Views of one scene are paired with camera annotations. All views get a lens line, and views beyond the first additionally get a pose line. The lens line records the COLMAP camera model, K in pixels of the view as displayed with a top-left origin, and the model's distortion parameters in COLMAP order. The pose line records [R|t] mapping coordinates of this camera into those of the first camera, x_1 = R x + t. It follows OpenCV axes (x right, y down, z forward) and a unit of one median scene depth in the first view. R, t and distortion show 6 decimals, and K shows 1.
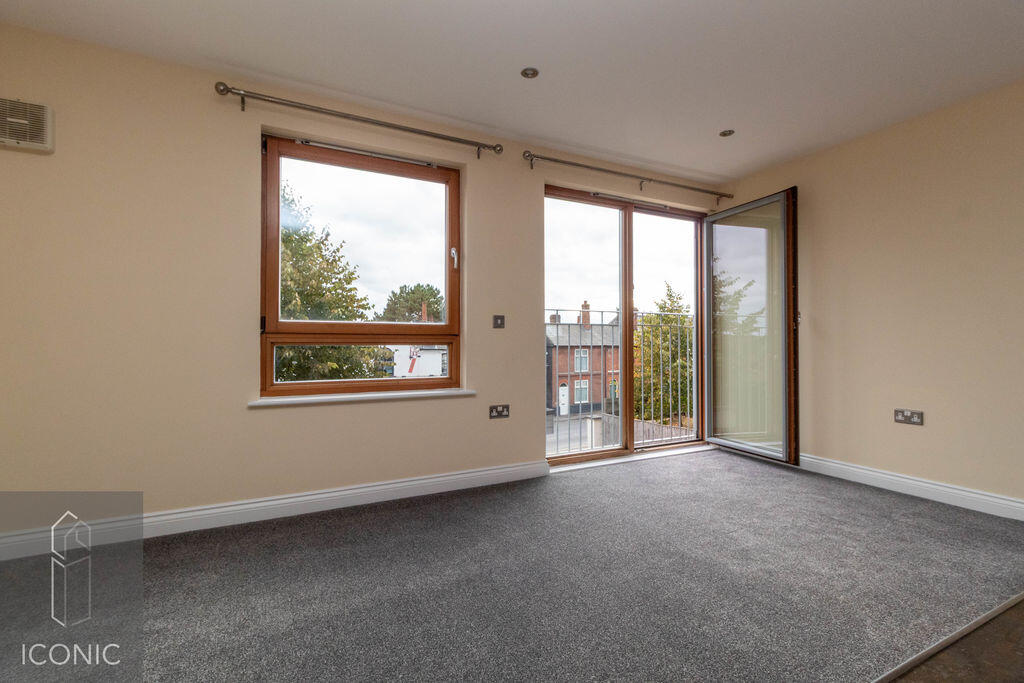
lens RADIAL K [[468.1, 0, 512.0], [0, 468.1, 341.5], [0, 0, 1]] dist [0.001300, 0.000412]
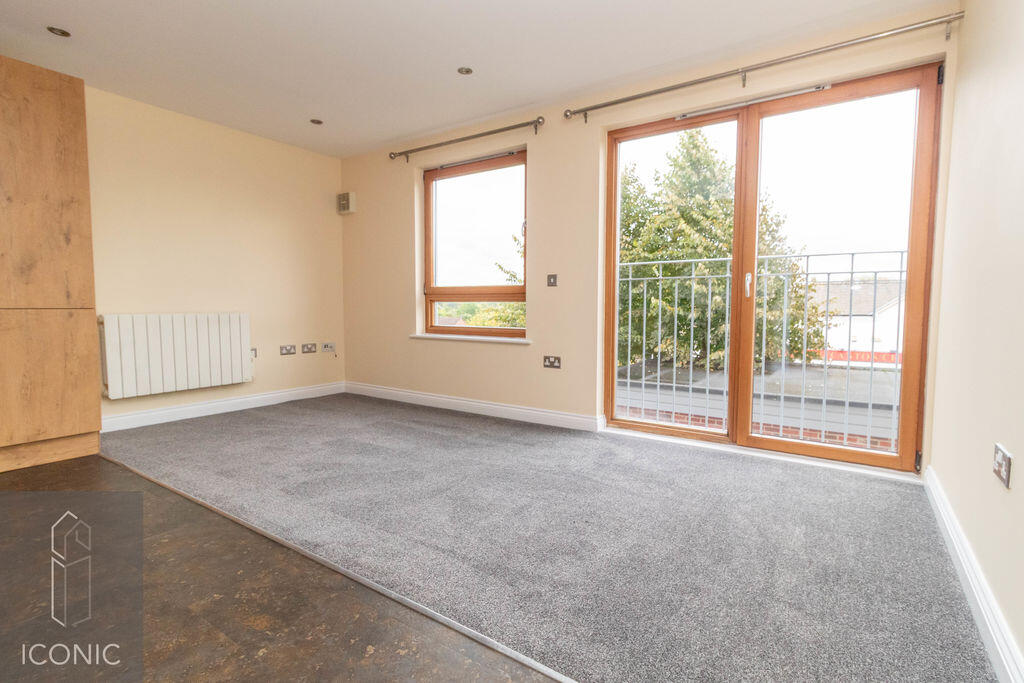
lens RADIAL K [[479.2, 0, 512.0], [0, 479.2, 341.5], [0, 0, 1]] dist [0.000880, -0.000065]
pose [[0.488935, 0.062557, -0.870074, 0.911122], [-0.007459, 0.997689, 0.067541, 0.025625], [0.872288, -0.026533, 0.488272, 0.369189]]
